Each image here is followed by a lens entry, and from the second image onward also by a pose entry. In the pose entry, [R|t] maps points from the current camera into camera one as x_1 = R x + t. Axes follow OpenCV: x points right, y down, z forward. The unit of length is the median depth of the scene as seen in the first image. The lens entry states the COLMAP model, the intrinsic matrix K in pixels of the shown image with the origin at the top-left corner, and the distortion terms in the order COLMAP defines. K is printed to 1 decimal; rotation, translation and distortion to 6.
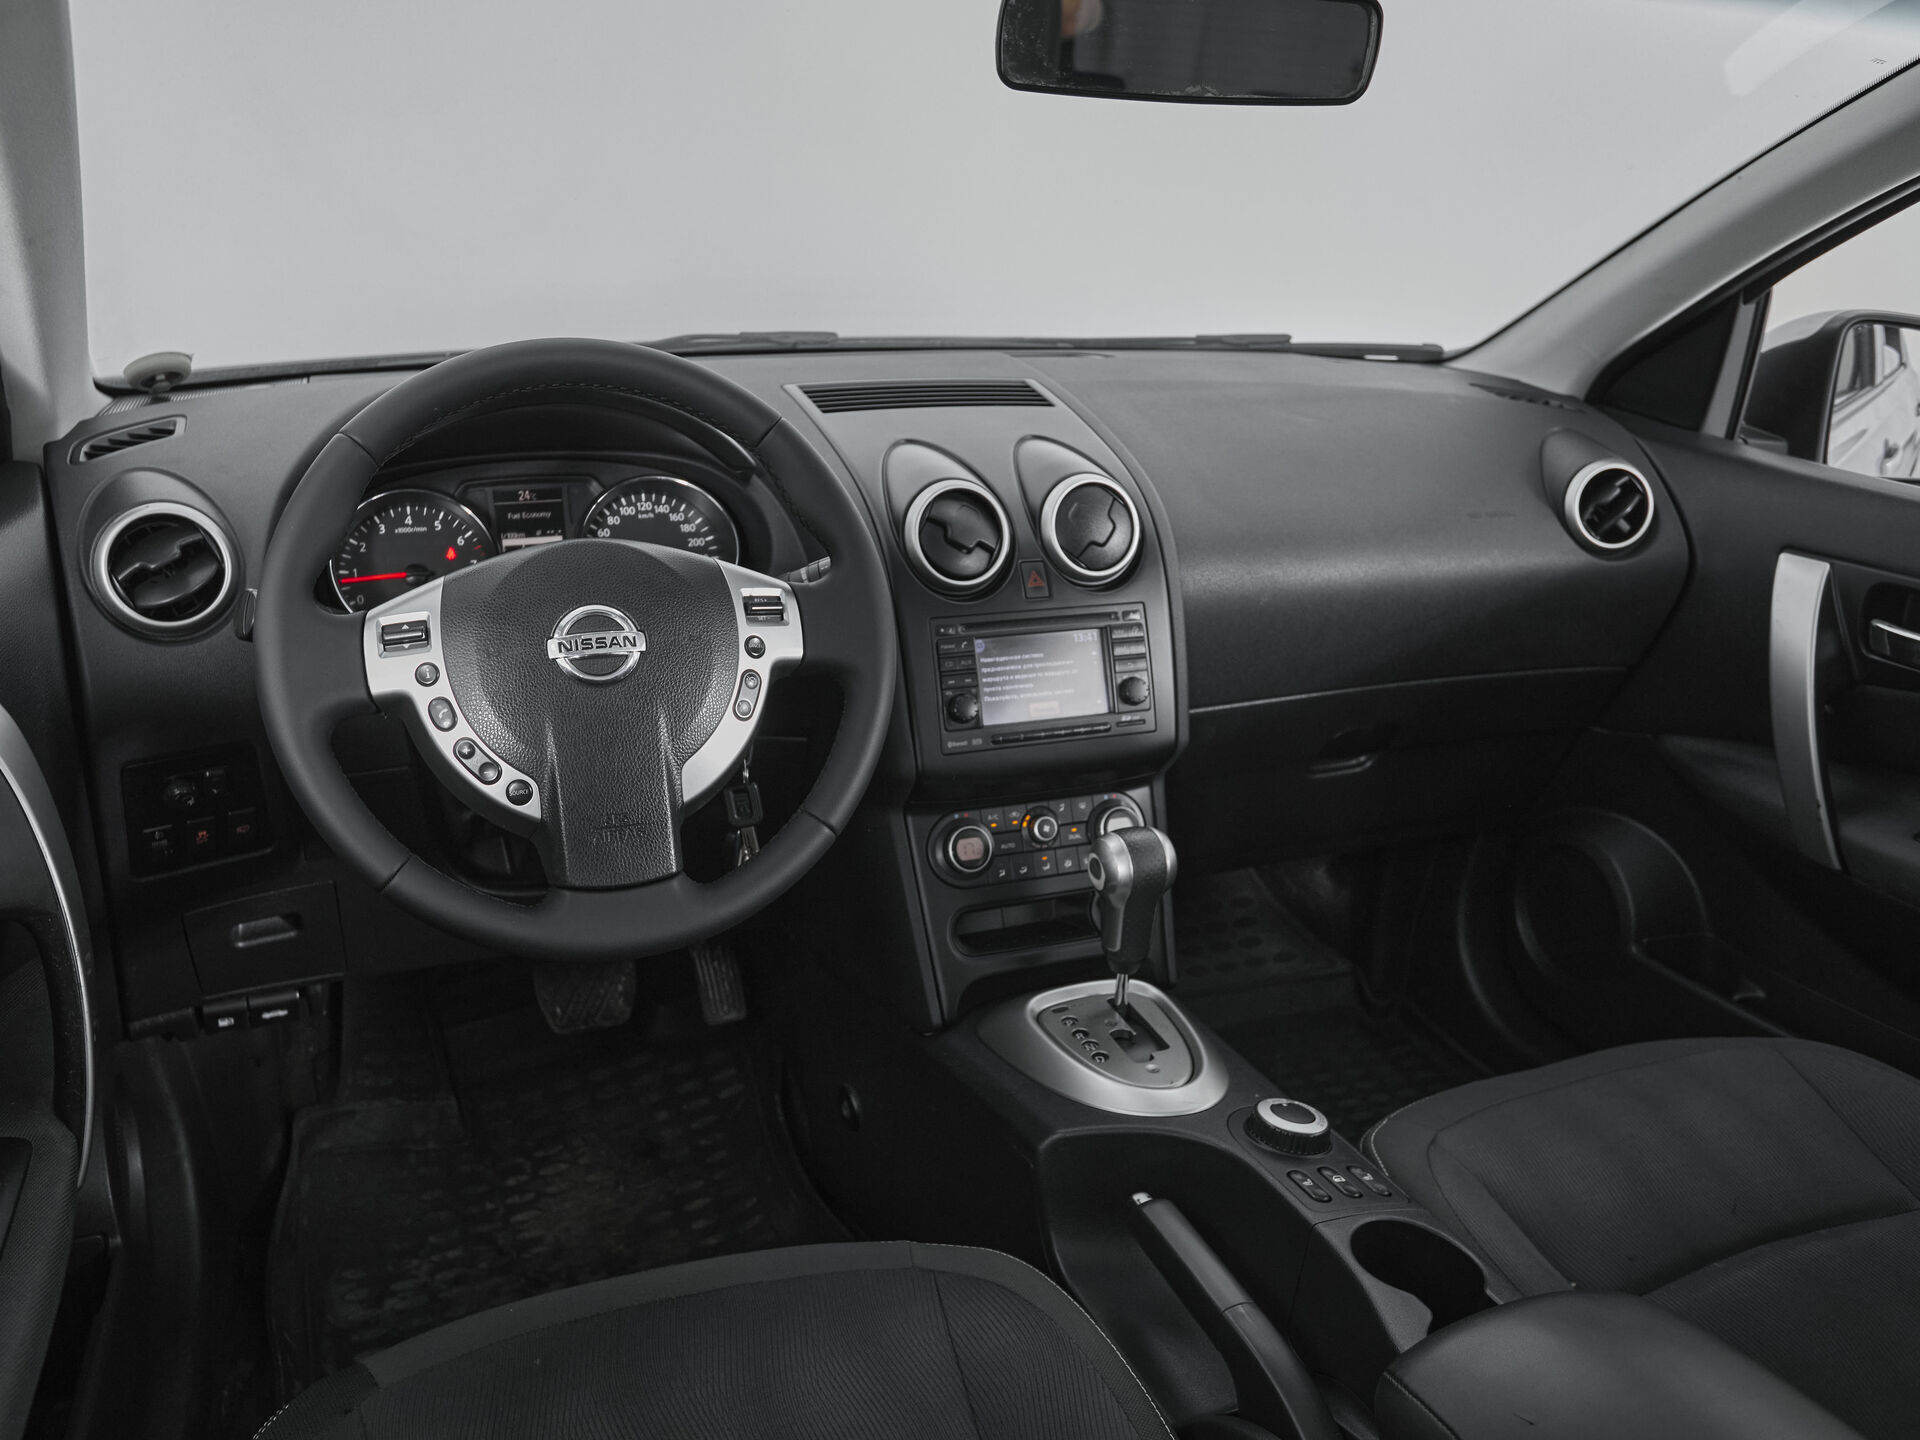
lens RADIAL K [[1487.6, 0, 889.0], [0, 1487.6, 722.8], [0, 0, 1]] dist [-0.072237, 0.073867]
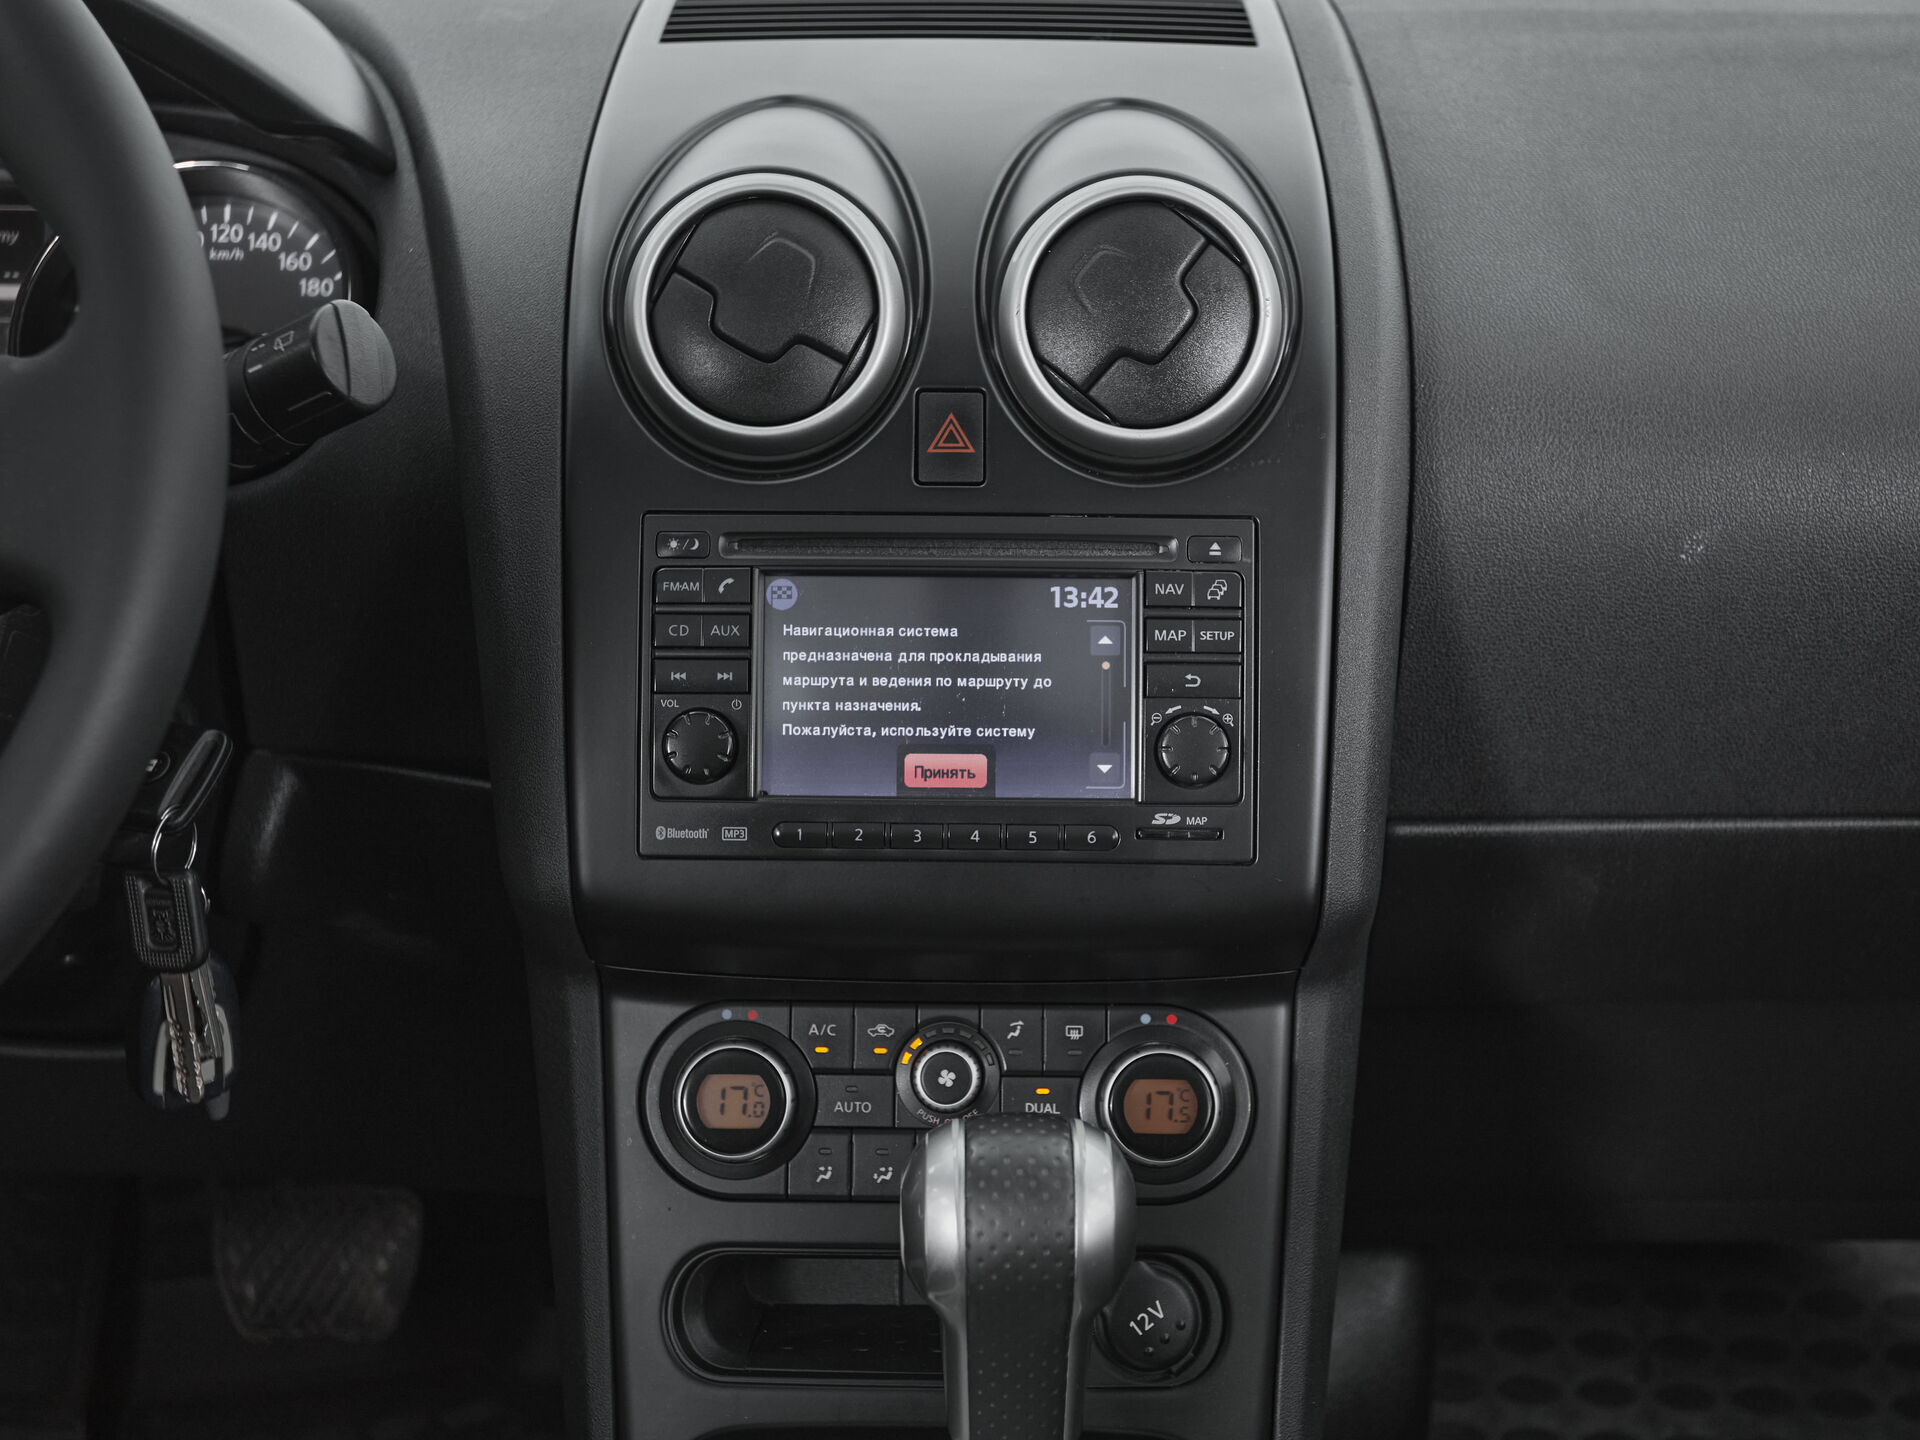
lens RADIAL K [[2368.5, 0, 960.0], [0, 2368.5, 720.0], [0, 0, 1]] dist [0.004963, 0.137107]
pose [[0.936193, 0.097871, -0.337586, 0.309457], [-0.106007, 0.994349, -0.005703, -0.019022], [0.335121, 0.041126, 0.941277, 0.411926]]
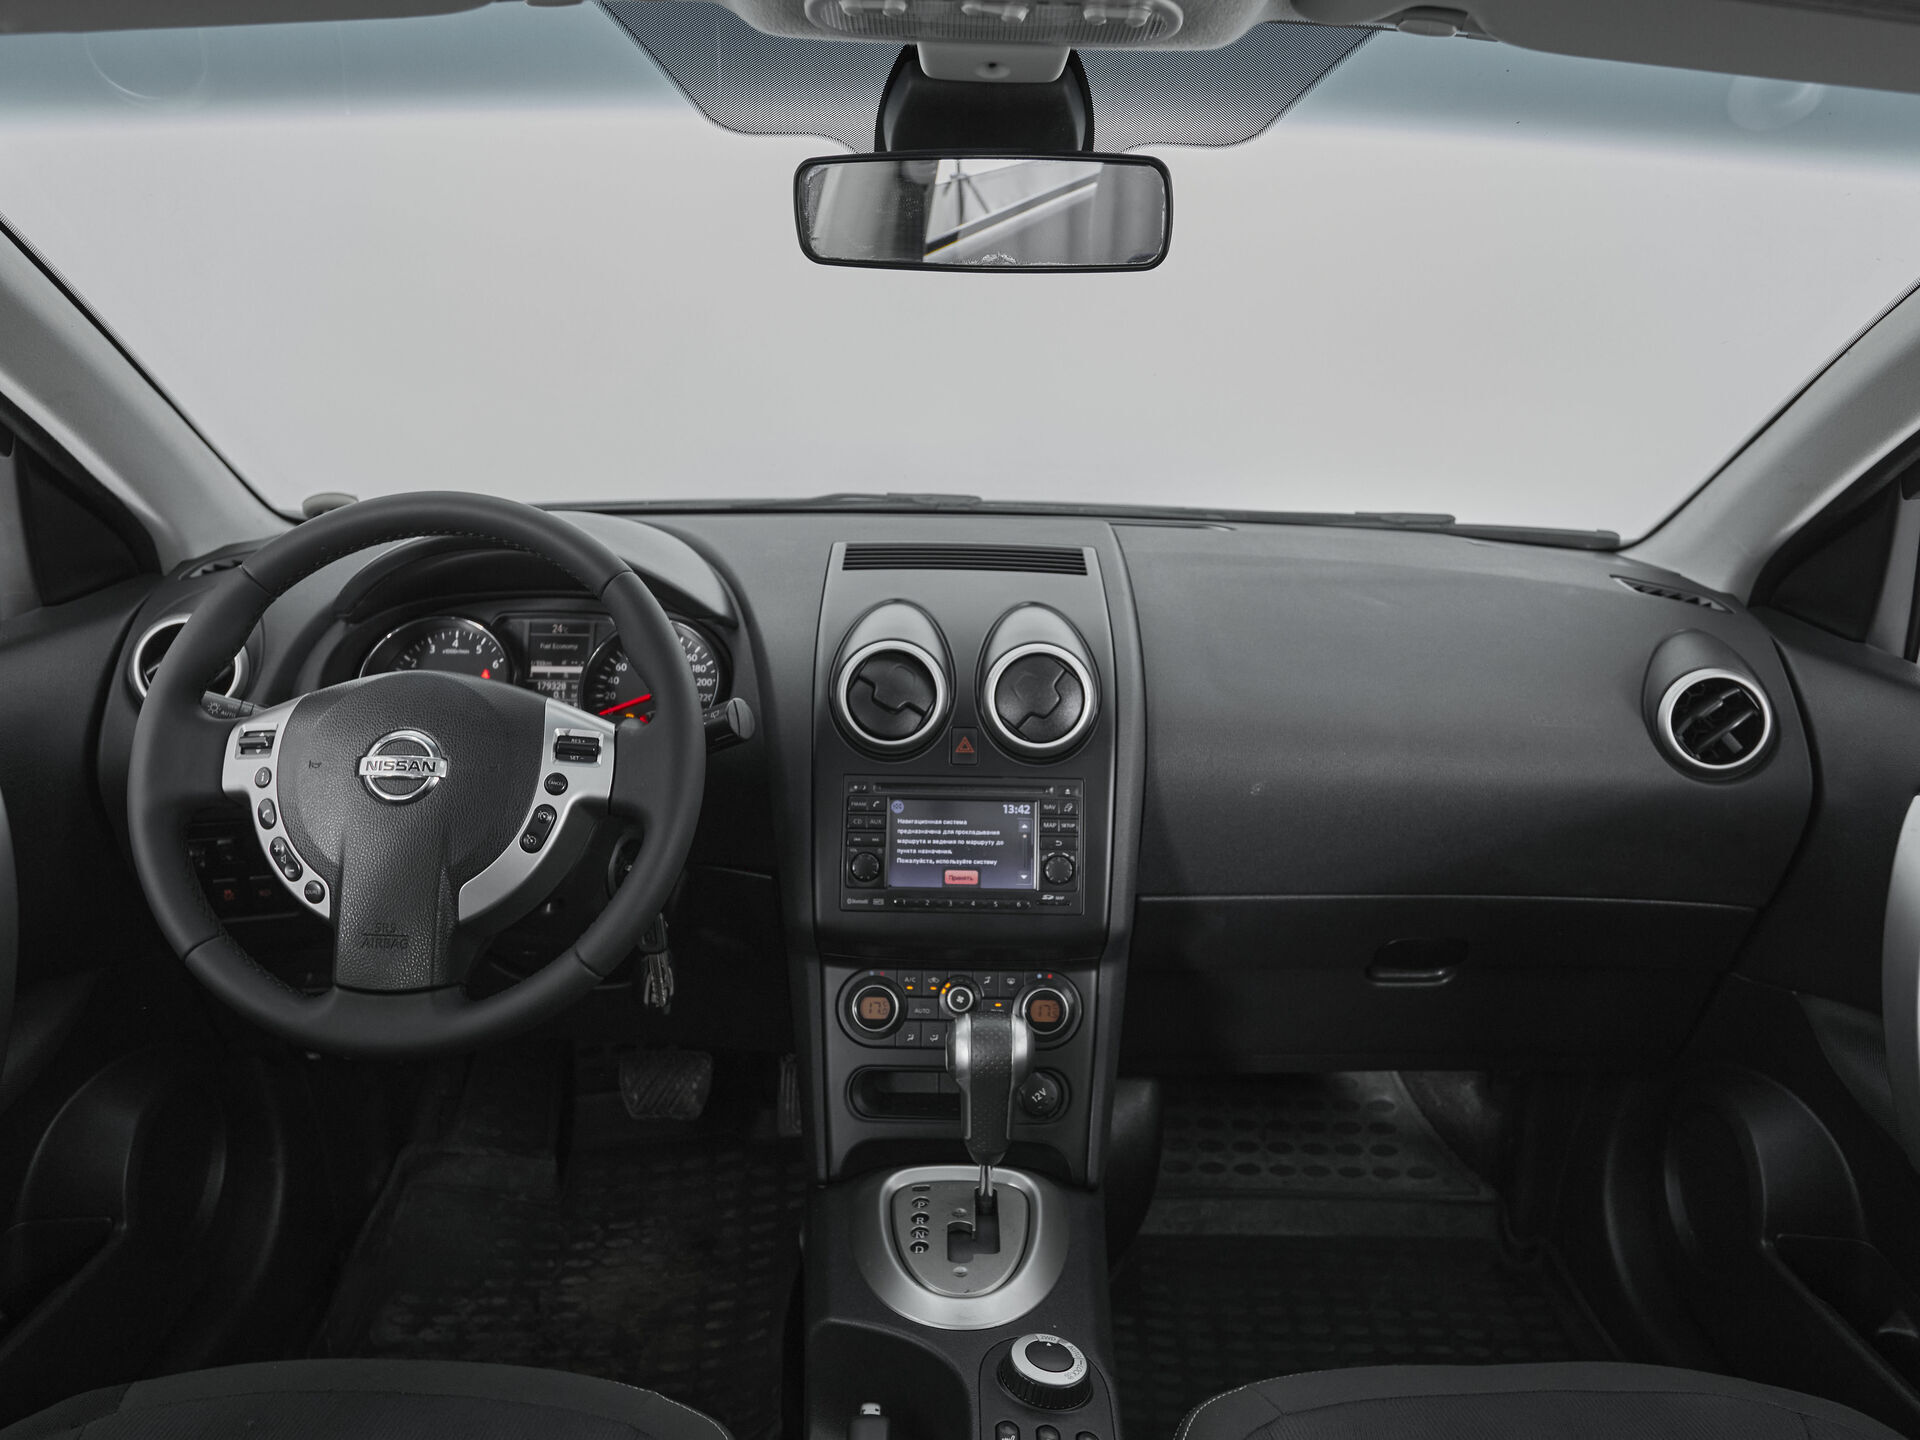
lens RADIAL K [[1350.7, 0, 975.0], [0, 1350.7, 718.3], [0, 0, 1]] dist [-0.083281, 0.064486]
pose [[0.944441, 0.085594, -0.317340, 0.380219], [-0.114899, 0.990559, -0.074774, -0.046894], [0.307944, 0.107082, 0.945359, 0.145053]]
